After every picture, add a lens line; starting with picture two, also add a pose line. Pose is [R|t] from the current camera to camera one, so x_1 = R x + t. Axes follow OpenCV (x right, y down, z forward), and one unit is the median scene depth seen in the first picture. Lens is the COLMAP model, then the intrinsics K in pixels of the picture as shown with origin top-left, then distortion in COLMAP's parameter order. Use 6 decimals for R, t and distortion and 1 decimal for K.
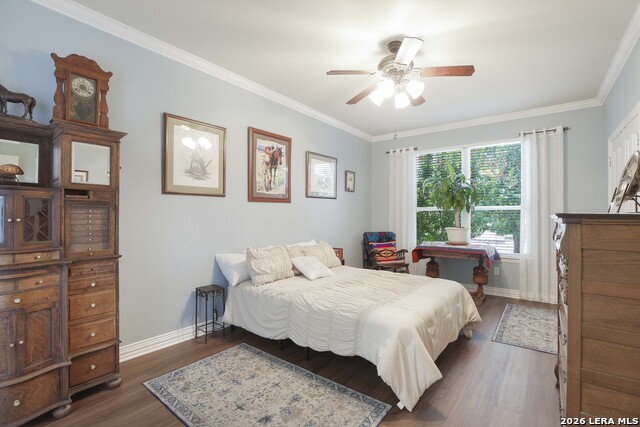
lens RADIAL K [[293.5, 0, 320.0], [0, 293.5, 213.5], [0, 0, 1]] dist [-0.053337, 0.018338]
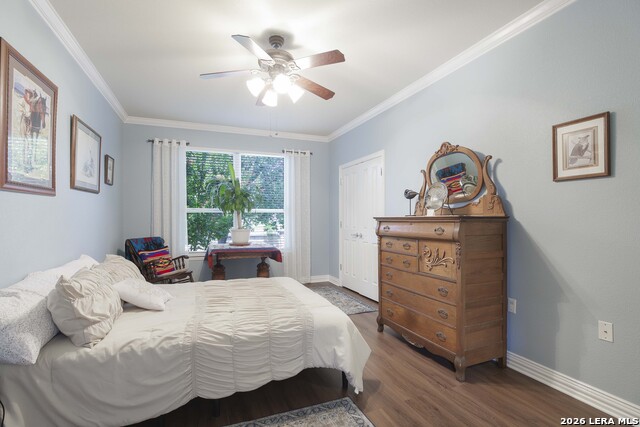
lens RADIAL K [[293.5, 0, 320.0], [0, 293.5, 213.5], [0, 0, 1]] dist [-0.053337, 0.018338]
pose [[0.502190, 0.009844, 0.864701, -0.340770], [-0.005113, 0.999952, -0.008414, 0.001473], [-0.864742, -0.000196, 0.502216, 0.260797]]
